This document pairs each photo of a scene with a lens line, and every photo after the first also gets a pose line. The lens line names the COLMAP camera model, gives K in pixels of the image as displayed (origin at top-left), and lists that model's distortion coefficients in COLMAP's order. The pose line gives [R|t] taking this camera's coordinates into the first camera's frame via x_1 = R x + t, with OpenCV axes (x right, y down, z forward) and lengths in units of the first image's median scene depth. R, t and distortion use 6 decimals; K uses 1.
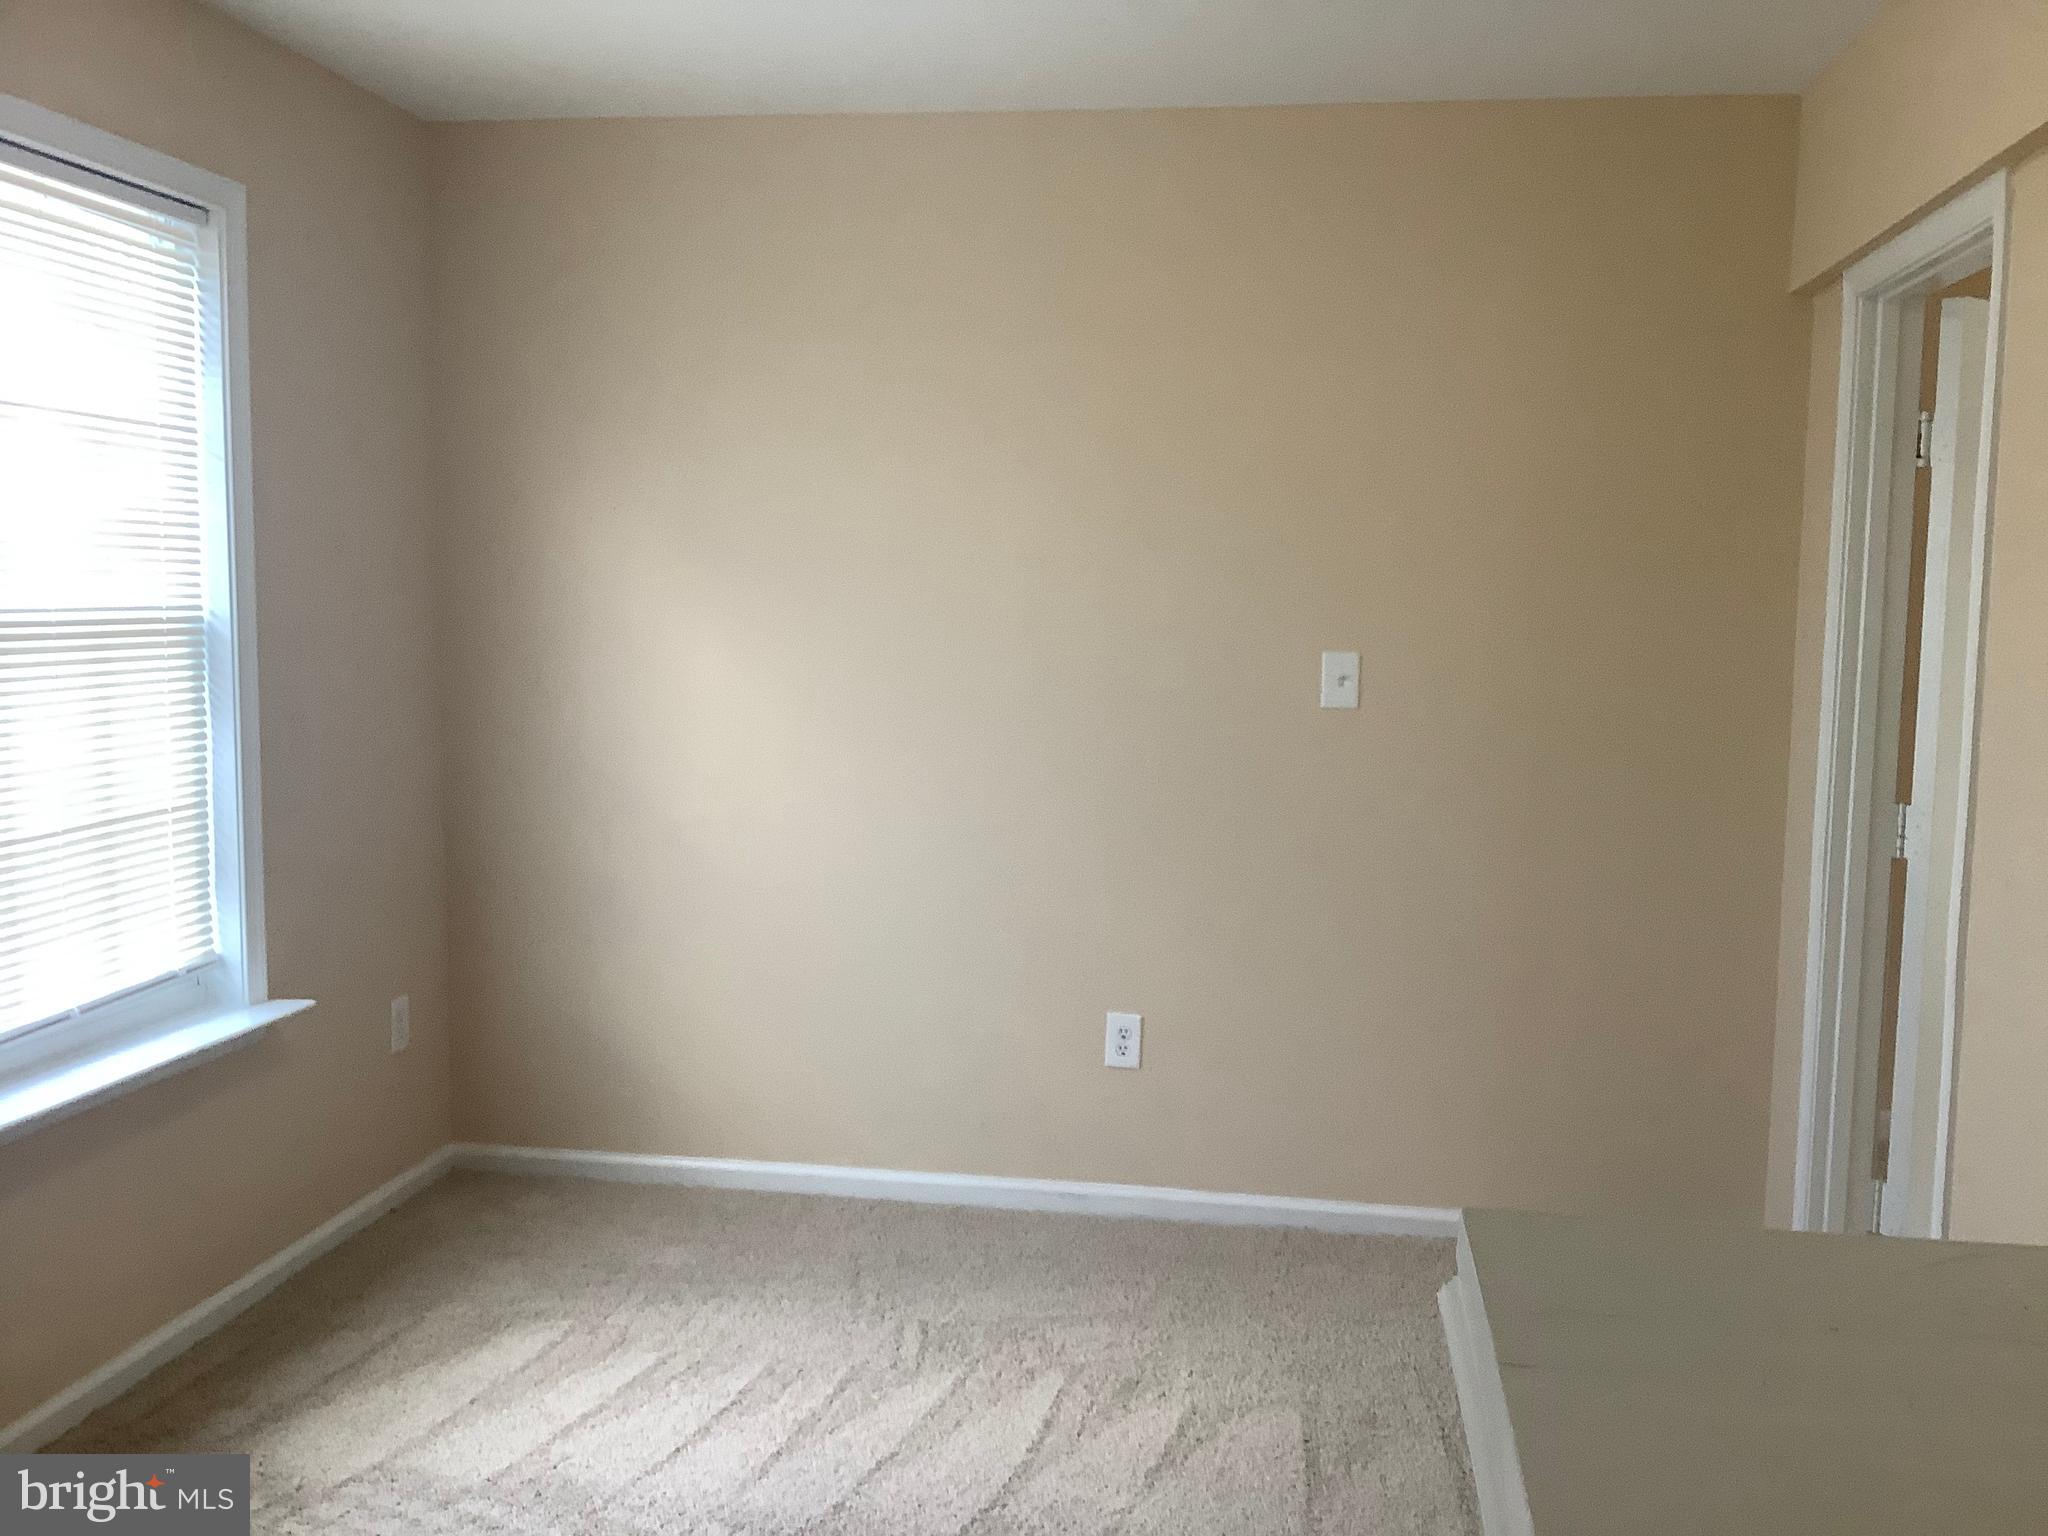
lens RADIAL K [[1841.9, 0, 1019.7], [0, 1841.9, 765.5], [0, 0, 1]] dist [-0.024496, -0.023634]
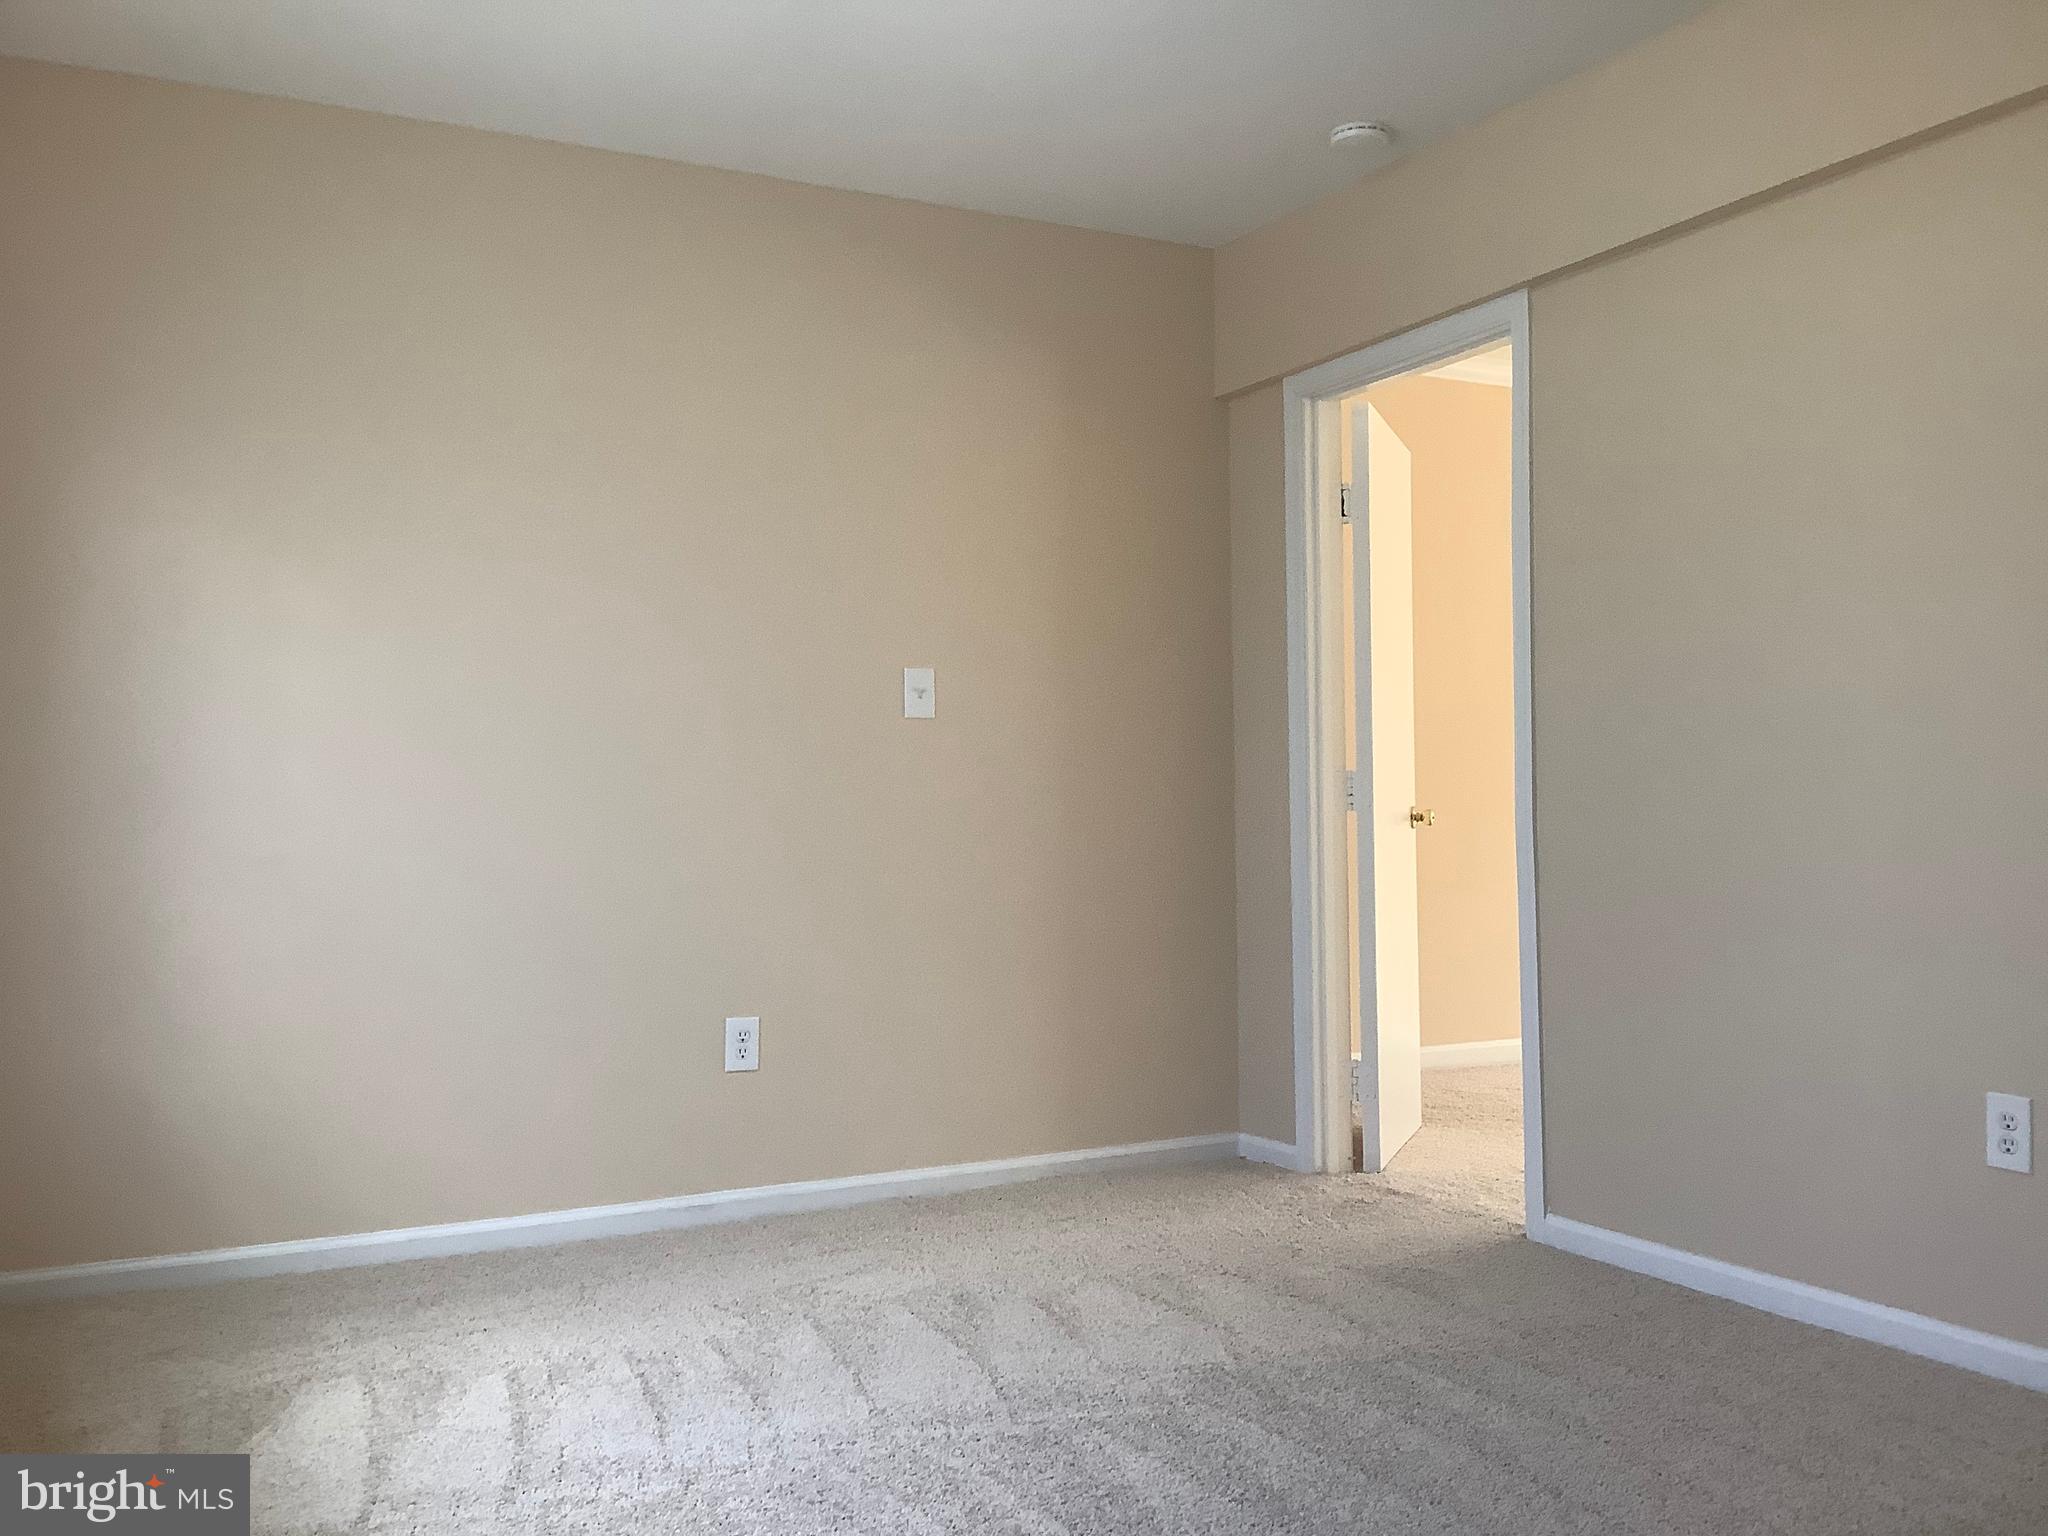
lens RADIAL K [[1841.9, 0, 1021.5], [0, 1841.9, 772.5], [0, 0, 1]] dist [-0.024496, -0.023634]
pose [[0.788992, -0.006597, 0.614368, -0.491660], [0.084895, 0.991521, -0.098377, 0.123315], [-0.608510, 0.129776, 0.782863, 0.087044]]
